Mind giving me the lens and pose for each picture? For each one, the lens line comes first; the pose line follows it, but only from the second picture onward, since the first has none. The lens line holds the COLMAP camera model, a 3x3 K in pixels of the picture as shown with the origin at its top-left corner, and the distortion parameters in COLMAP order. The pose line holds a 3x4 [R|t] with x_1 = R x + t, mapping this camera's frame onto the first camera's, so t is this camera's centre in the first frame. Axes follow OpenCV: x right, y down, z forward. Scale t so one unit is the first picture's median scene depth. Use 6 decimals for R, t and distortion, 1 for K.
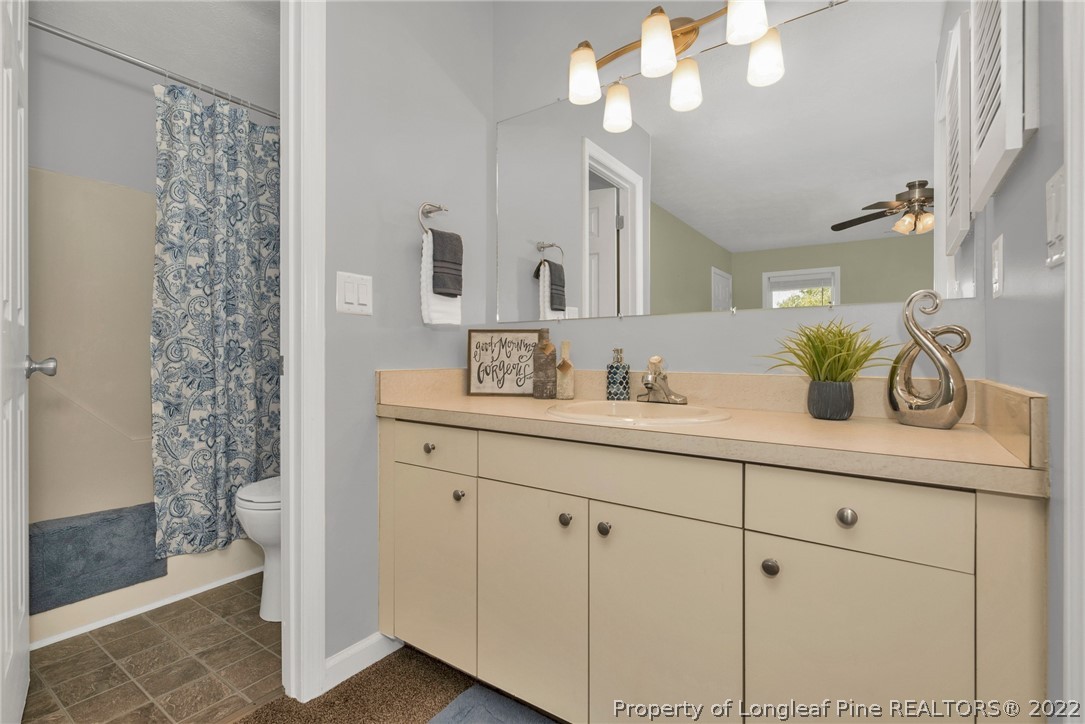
lens RADIAL K [[499.2, 0, 541.0], [0, 499.2, 356.4], [0, 0, 1]] dist [-0.000721, 0.000927]
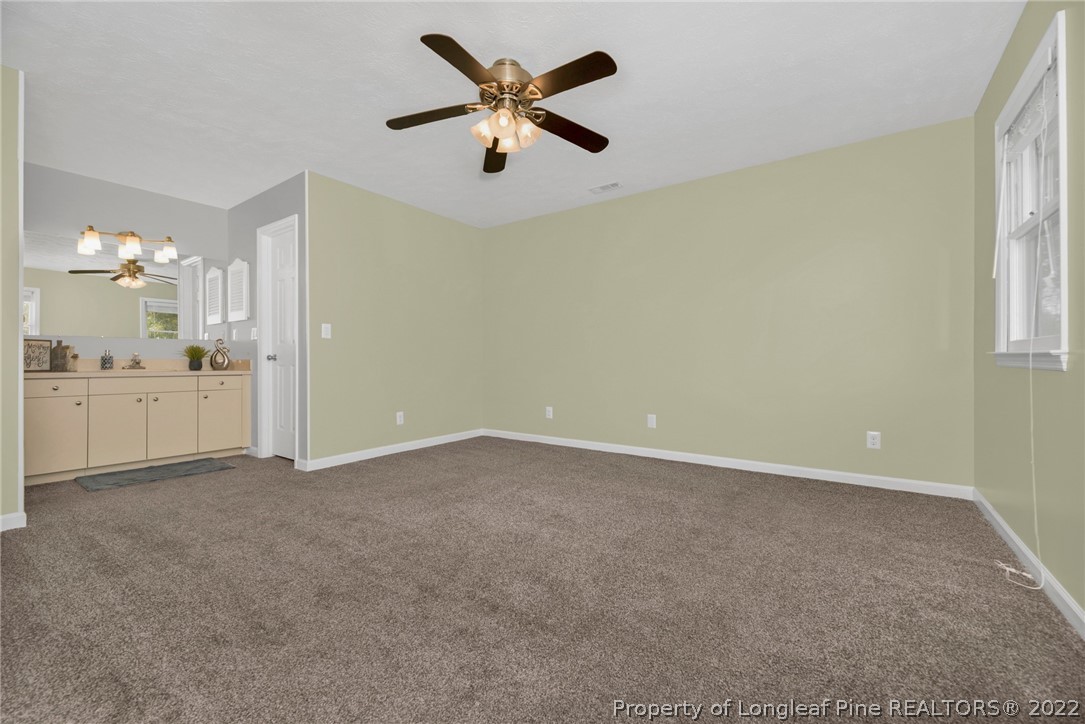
lens RADIAL K [[445.3, 0, 540.5], [0, 445.3, 359.5], [0, 0, 1]] dist [0.000270, -0.002495]
pose [[0.017830, 0.000792, 0.999841, -1.902087], [0.002691, 0.999996, -0.000840, 0.037382], [-0.999837, 0.002705, 0.017828, -1.161354]]
